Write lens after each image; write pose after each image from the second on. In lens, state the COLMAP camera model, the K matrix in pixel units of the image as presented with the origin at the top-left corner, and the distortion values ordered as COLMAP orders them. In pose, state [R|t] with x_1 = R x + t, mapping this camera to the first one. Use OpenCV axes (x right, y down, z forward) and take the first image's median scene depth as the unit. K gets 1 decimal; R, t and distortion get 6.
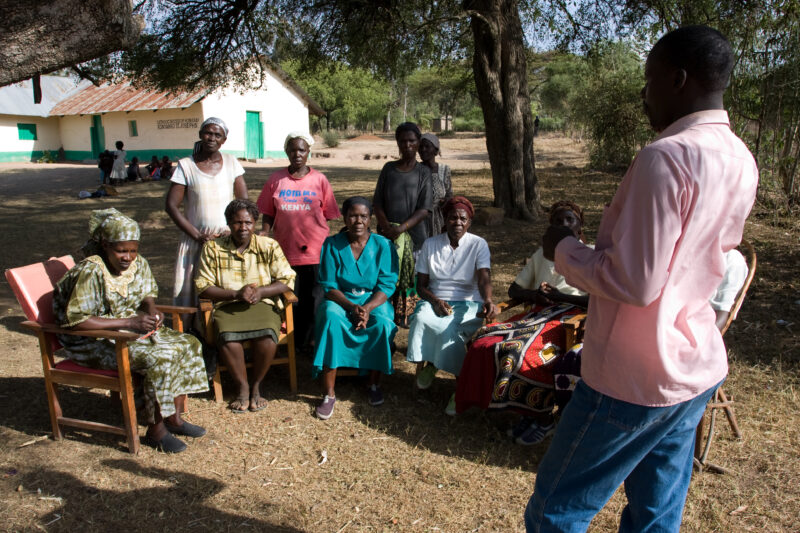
lens RADIAL K [[636.8, 0, 400.0], [0, 636.8, 266.5], [0, 0, 1]] dist [-0.093063, 0.065883]
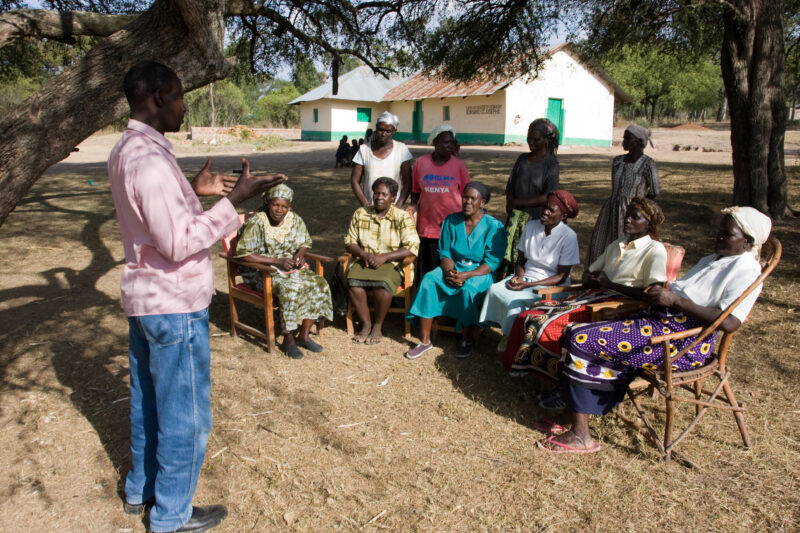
lens RADIAL K [[636.8, 0, 400.0], [0, 636.8, 266.5], [0, 0, 1]] dist [-0.093063, 0.065883]
pose [[0.871393, 0.115973, -0.476681, 0.417791], [-0.104968, 0.993230, 0.049760, 0.001880], [0.479225, 0.006676, 0.877667, -0.100219]]
